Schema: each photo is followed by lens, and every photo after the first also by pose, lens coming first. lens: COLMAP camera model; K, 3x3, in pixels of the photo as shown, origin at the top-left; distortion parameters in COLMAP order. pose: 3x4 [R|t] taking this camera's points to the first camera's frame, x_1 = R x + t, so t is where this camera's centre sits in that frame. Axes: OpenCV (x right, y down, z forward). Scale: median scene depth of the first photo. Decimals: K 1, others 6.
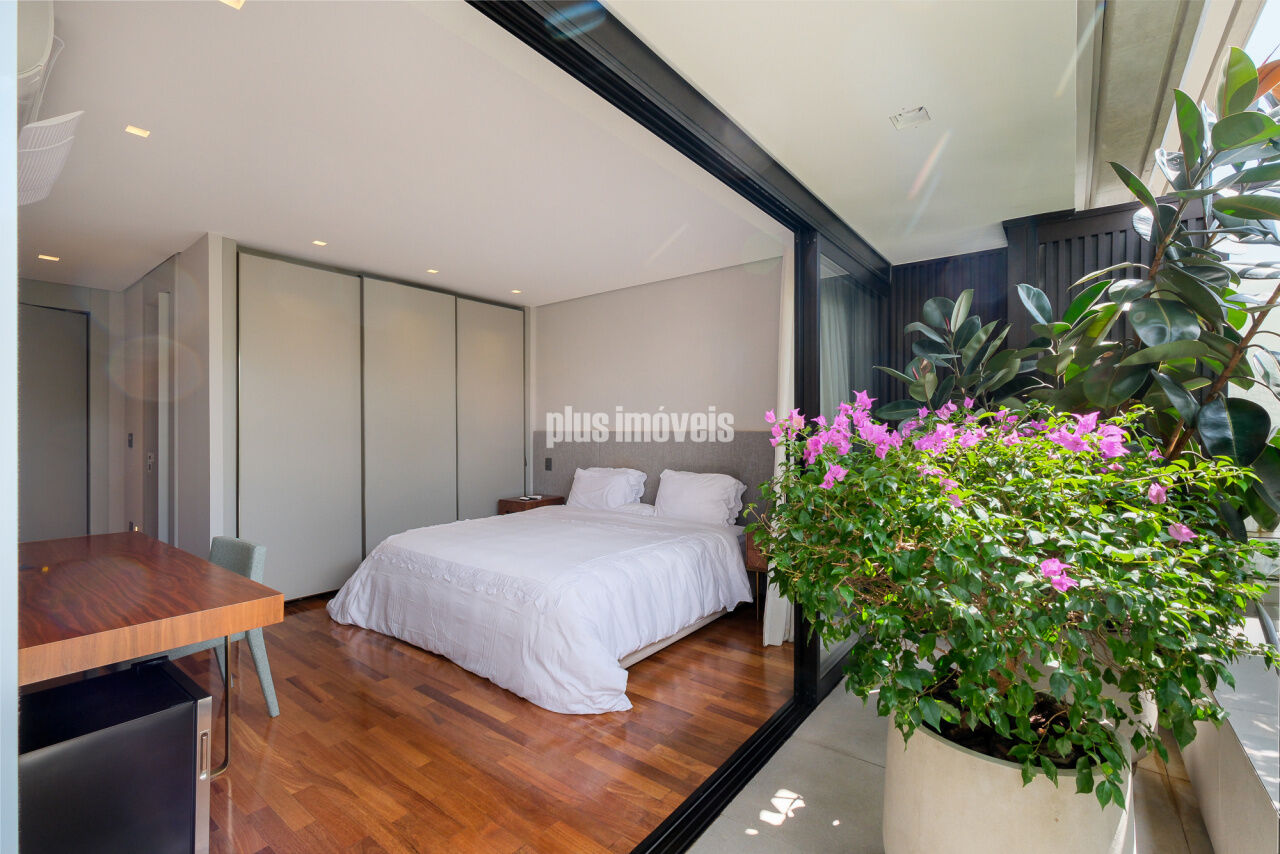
lens RADIAL K [[558.3, 0, 629.9], [0, 558.3, 431.3], [0, 0, 1]] dist [-0.000262, 0.000516]
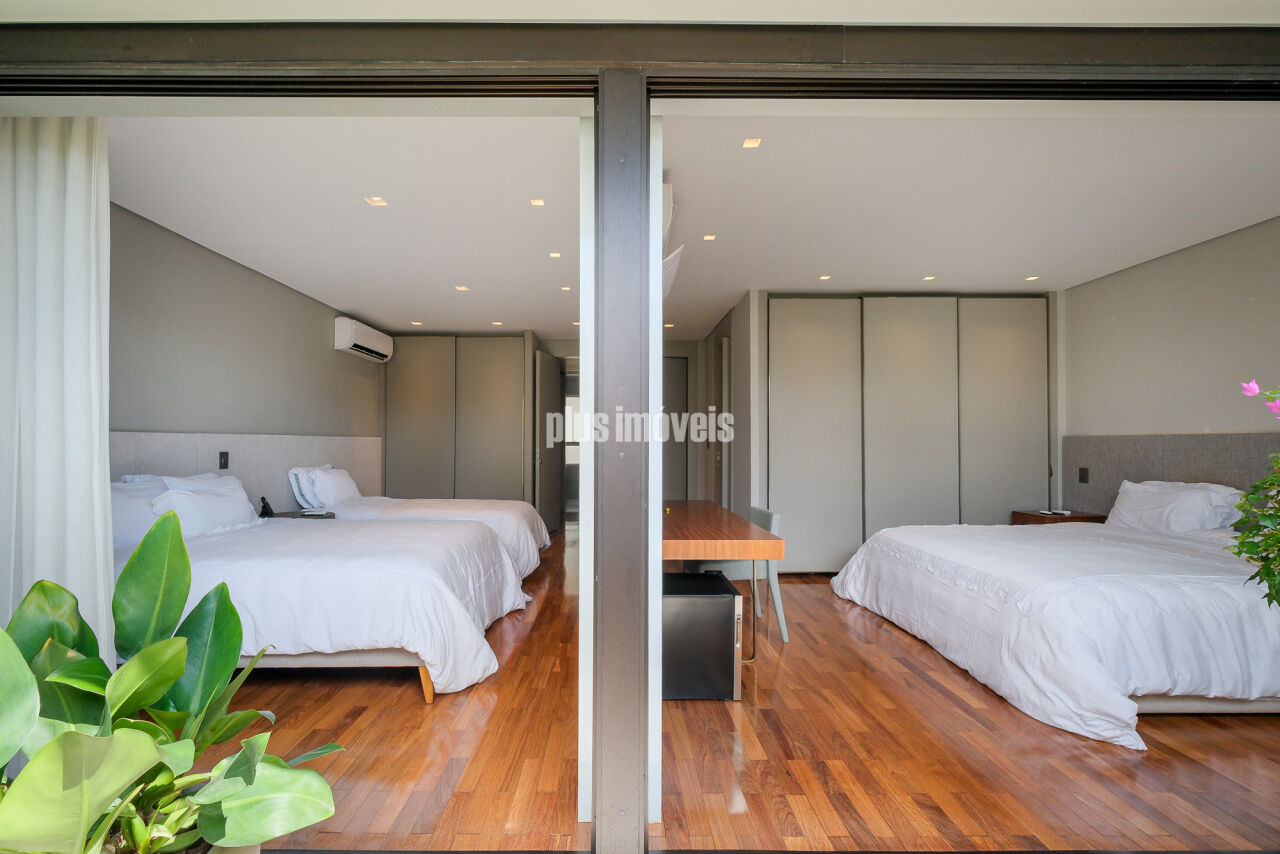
lens RADIAL K [[558.3, 0, 630.9], [0, 558.3, 439.1], [0, 0, 1]] dist [-0.000262, 0.000516]
pose [[0.643988, -0.002400, -0.765032, 0.135526], [-0.001561, 0.999989, -0.004450, 0.024316], [0.765034, 0.004060, 0.643977, -0.135106]]
